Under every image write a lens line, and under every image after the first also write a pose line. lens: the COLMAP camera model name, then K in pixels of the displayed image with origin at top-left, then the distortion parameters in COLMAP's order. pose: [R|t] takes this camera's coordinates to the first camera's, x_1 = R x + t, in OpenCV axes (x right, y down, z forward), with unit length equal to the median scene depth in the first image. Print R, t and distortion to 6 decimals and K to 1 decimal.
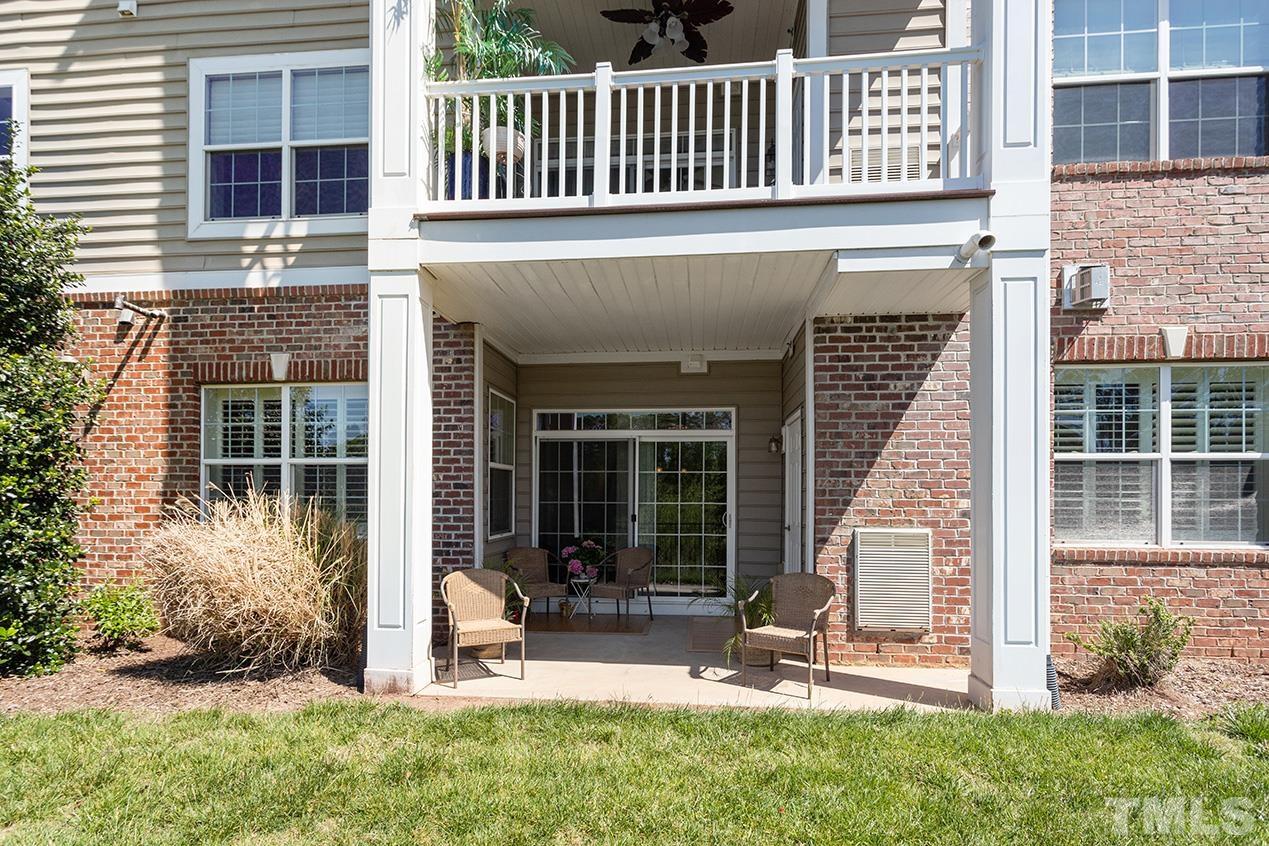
lens RADIAL K [[645.8, 0, 633.9], [0, 645.8, 493.2], [0, 0, 1]] dist [0.000831, -0.000059]
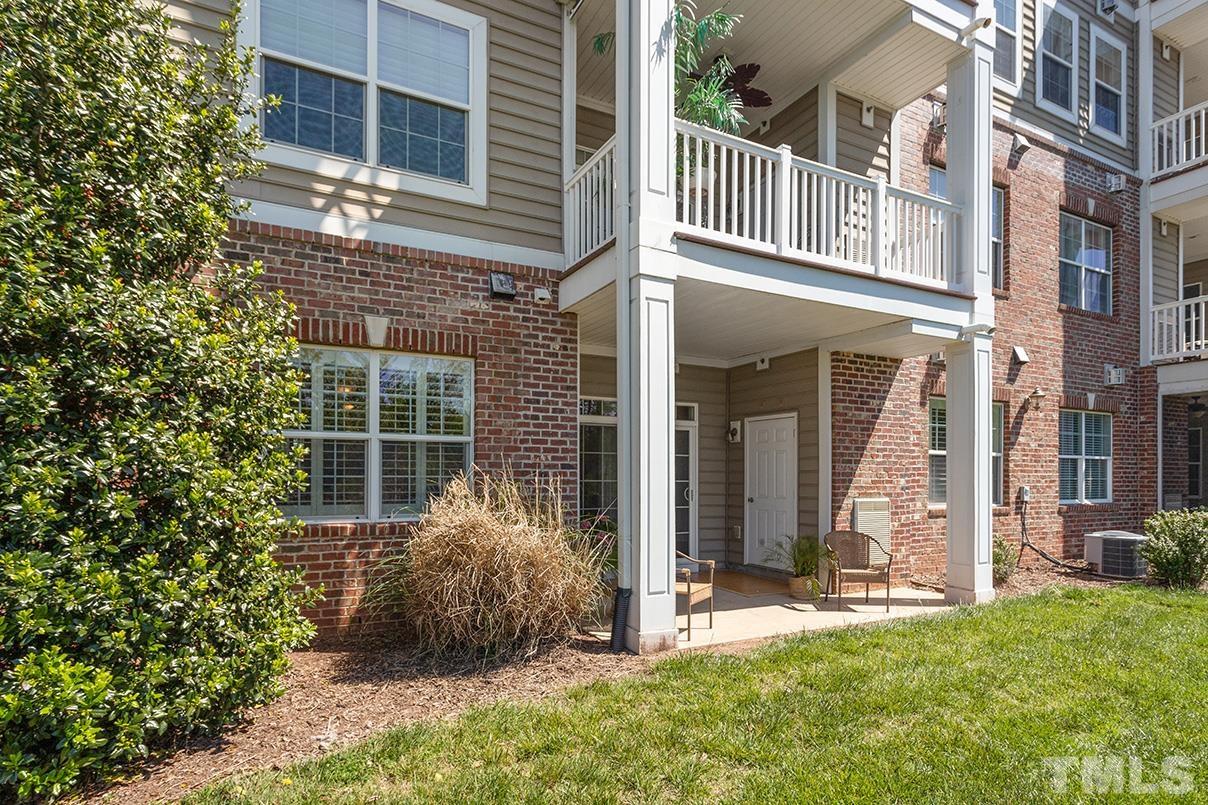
lens RADIAL K [[637.7, 0, 602.4], [0, 637.7, 470.1], [0, 0, 1]] dist [-0.000921, 0.000444]
pose [[0.838373, 0.005319, 0.545071, -0.918499], [-0.008156, 0.999963, 0.002786, -0.009677], [-0.545036, -0.006781, 0.838385, 0.102973]]
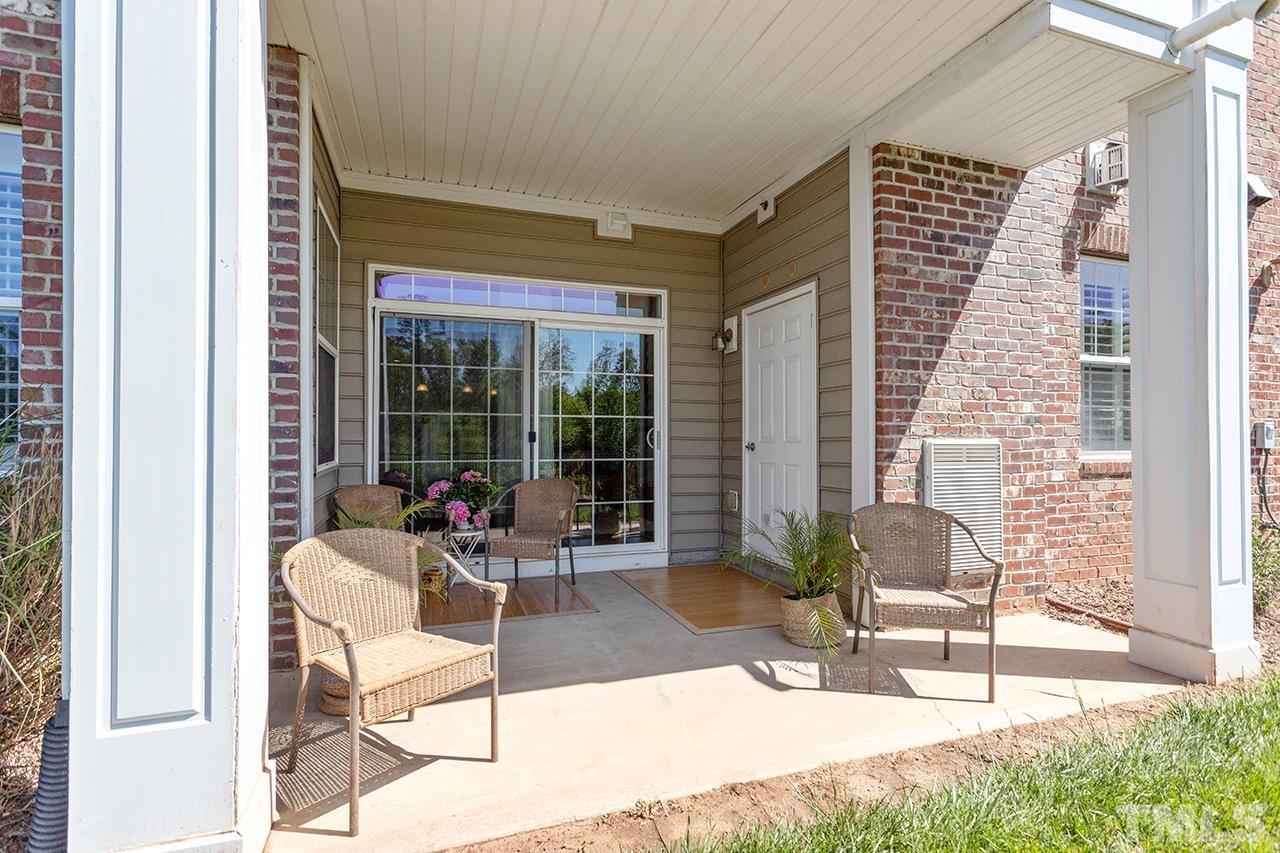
lens RADIAL K [[605.4, 0, 639.9], [0, 605.4, 431.4], [0, 0, 1]] dist [0.003306, 0.000445]
pose [[0.903200, 0.001015, 0.429219, -0.245560], [-0.001128, 0.999999, 0.000009, 0.045872], [-0.429218, -0.000492, 0.903201, 0.515571]]
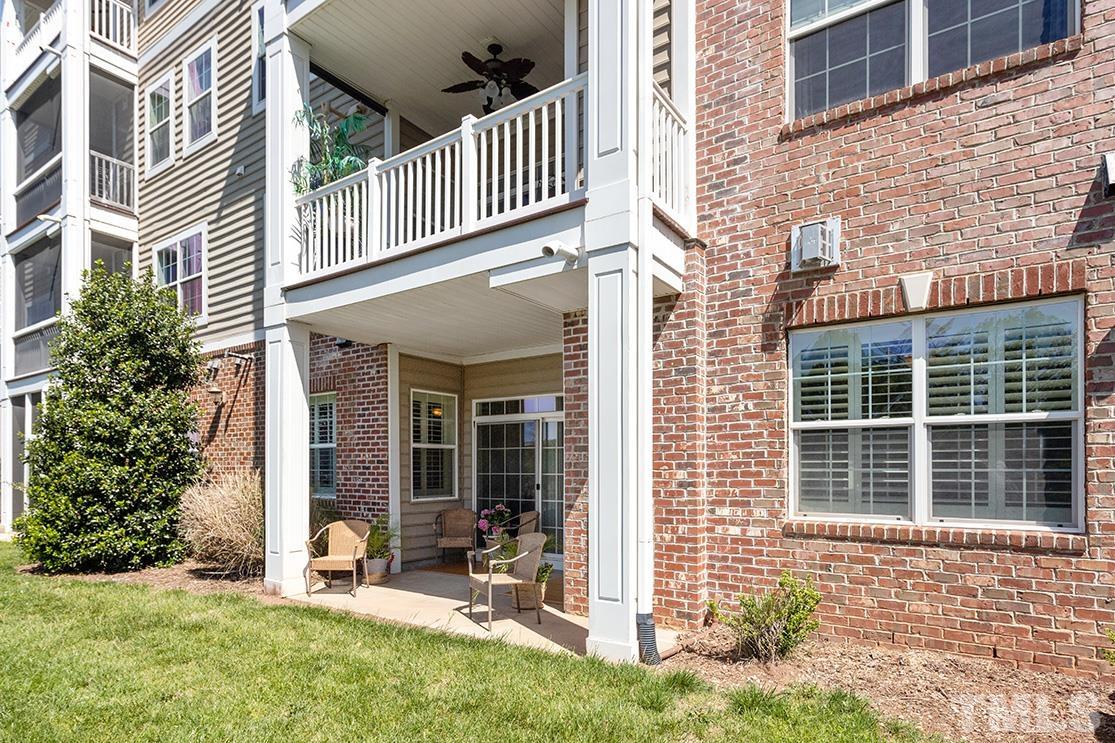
lens RADIAL K [[621.3, 0, 529.9], [0, 621.3, 467.7], [0, 0, 1]] dist [-0.003914, 0.001418]
pose [[0.866215, -0.005151, -0.499645, 0.789272], [0.007774, 0.999965, 0.003168, -0.000220], [0.499611, -0.006628, 0.866224, 0.002894]]
